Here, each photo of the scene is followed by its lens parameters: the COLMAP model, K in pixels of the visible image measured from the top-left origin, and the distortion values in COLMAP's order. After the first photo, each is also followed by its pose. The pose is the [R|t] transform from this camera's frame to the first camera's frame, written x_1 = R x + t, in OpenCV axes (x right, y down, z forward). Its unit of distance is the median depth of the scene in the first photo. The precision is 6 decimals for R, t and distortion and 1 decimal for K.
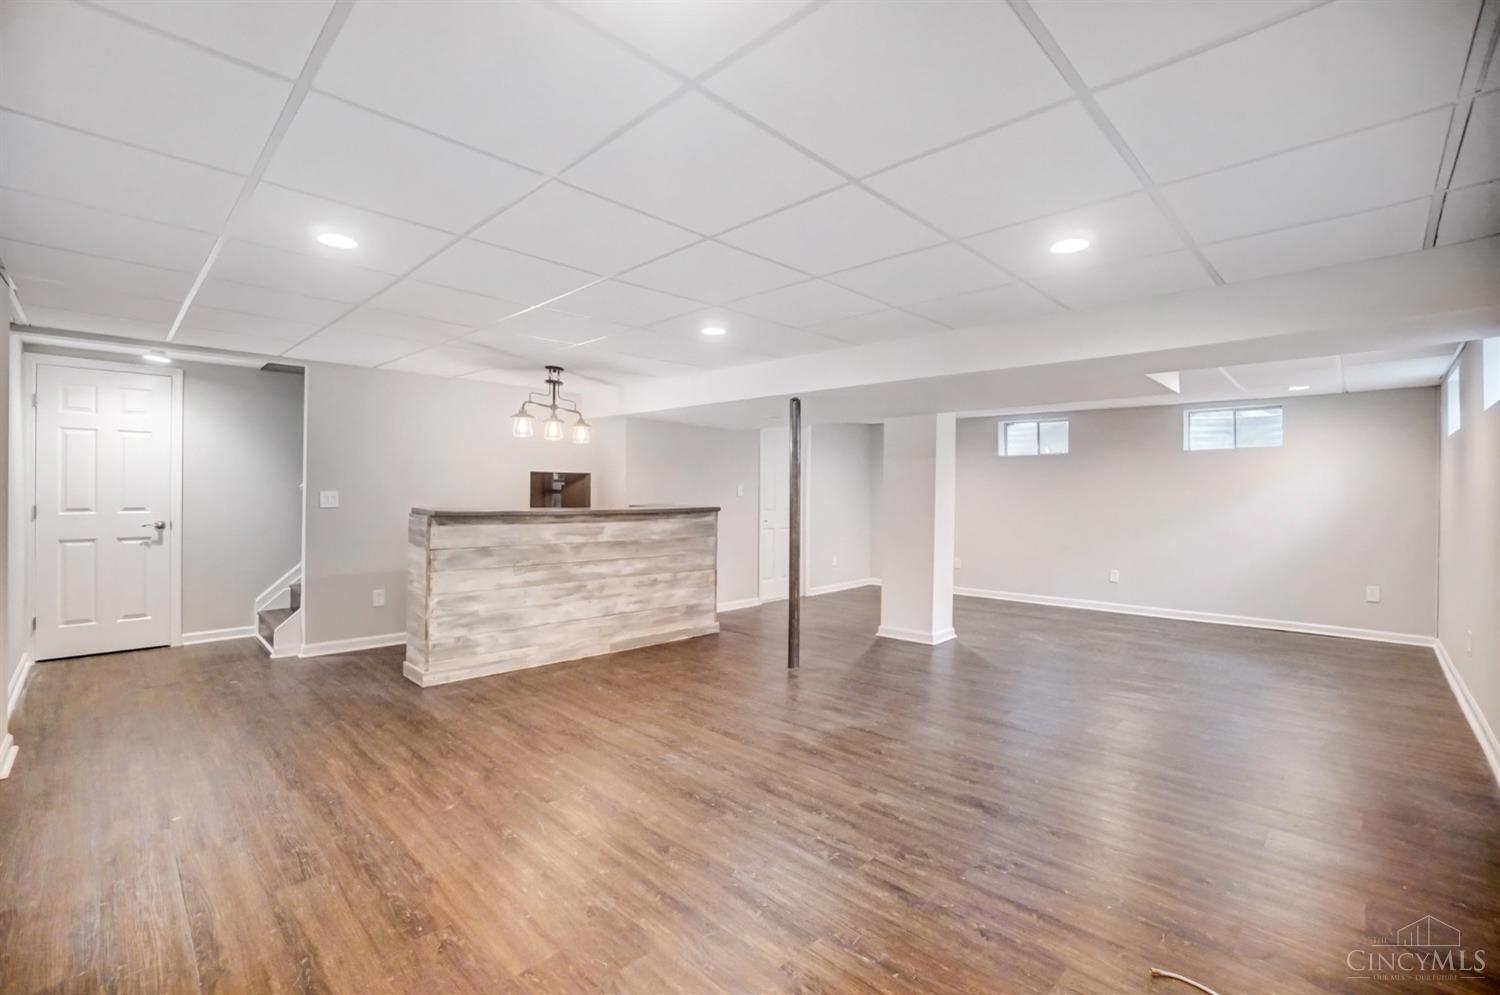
lens RADIAL K [[663.5, 0, 741.8], [0, 663.5, 496.6], [0, 0, 1]] dist [-0.067333, 0.027247]
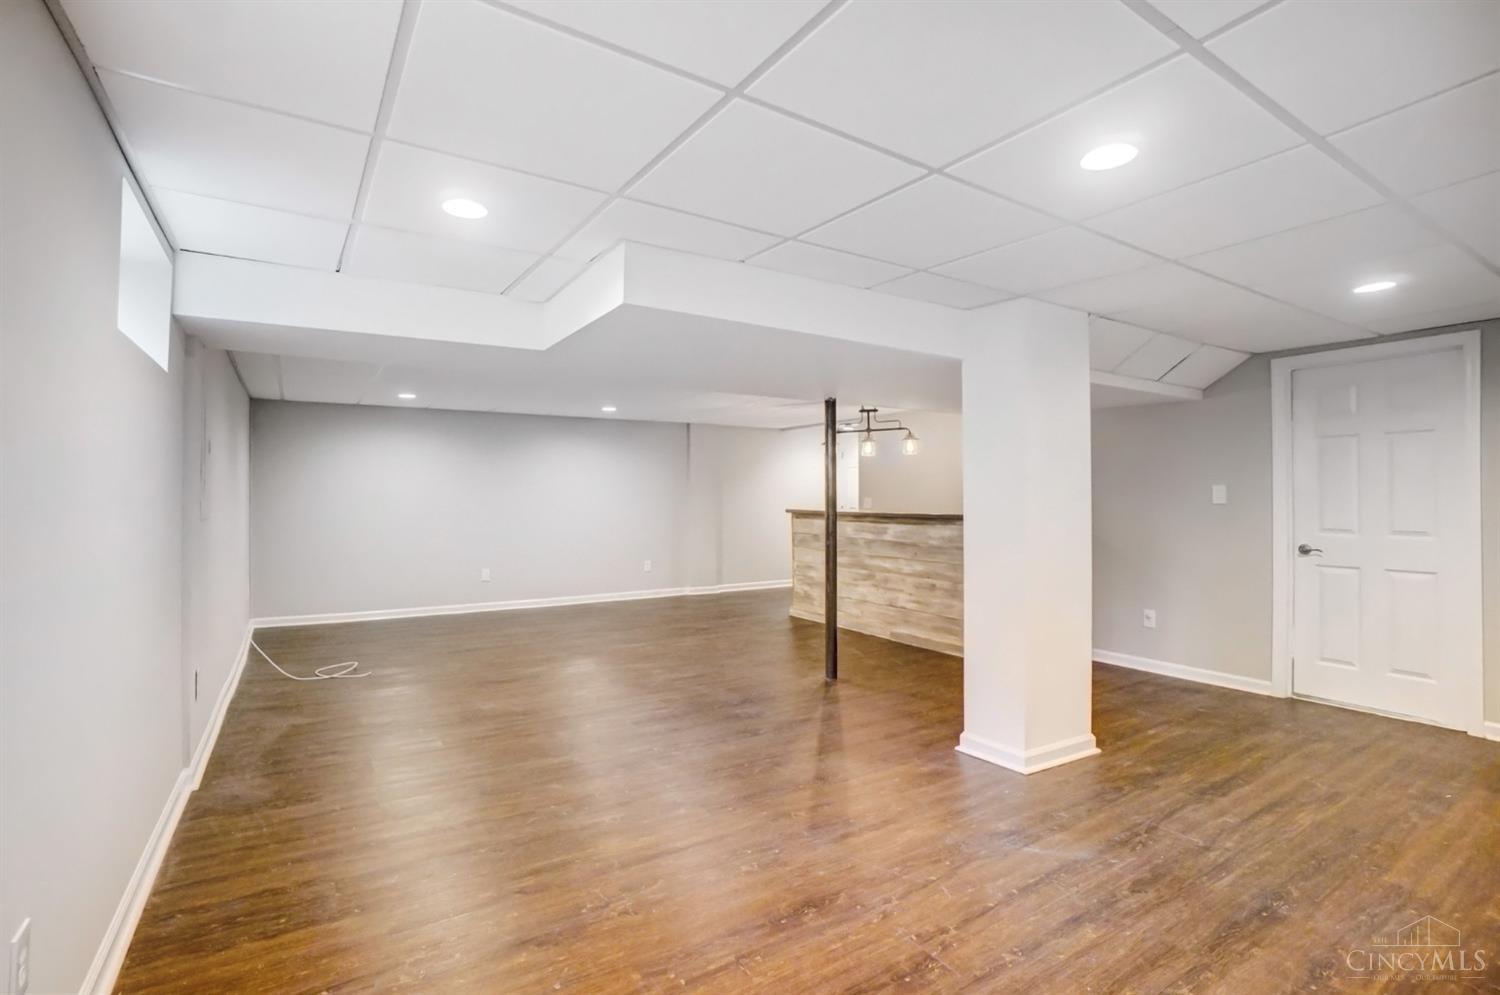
lens RADIAL K [[663.5, 0, 741.8], [0, 663.5, 496.6], [0, 0, 1]] dist [-0.067333, 0.027247]
pose [[-0.177629, -0.007956, -0.984065, 0.997685], [-0.013367, 0.999895, -0.005671, 0.001636], [0.984007, 0.012147, -0.177717, 0.983958]]
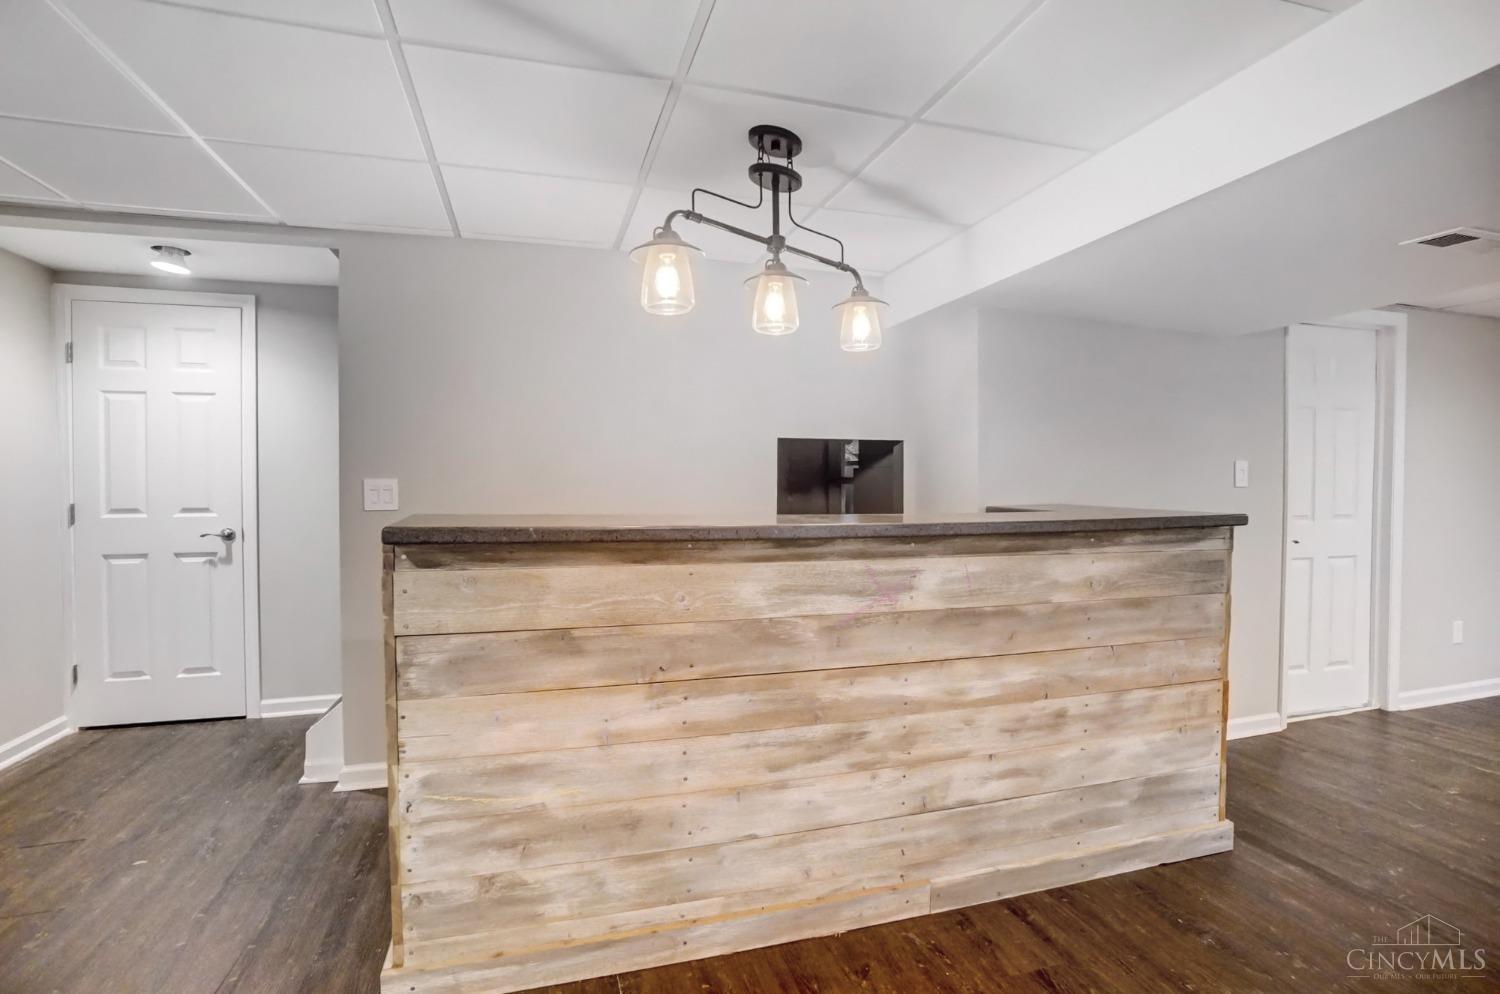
lens RADIAL K [[663.5, 0, 741.8], [0, 663.5, 496.1], [0, 0, 1]] dist [-0.067333, 0.027247]
pose [[0.872375, -0.001626, -0.488834, -0.120390], [0.002653, 0.999995, 0.001407, 0.005150], [0.488829, -0.002524, 0.872376, 0.662573]]
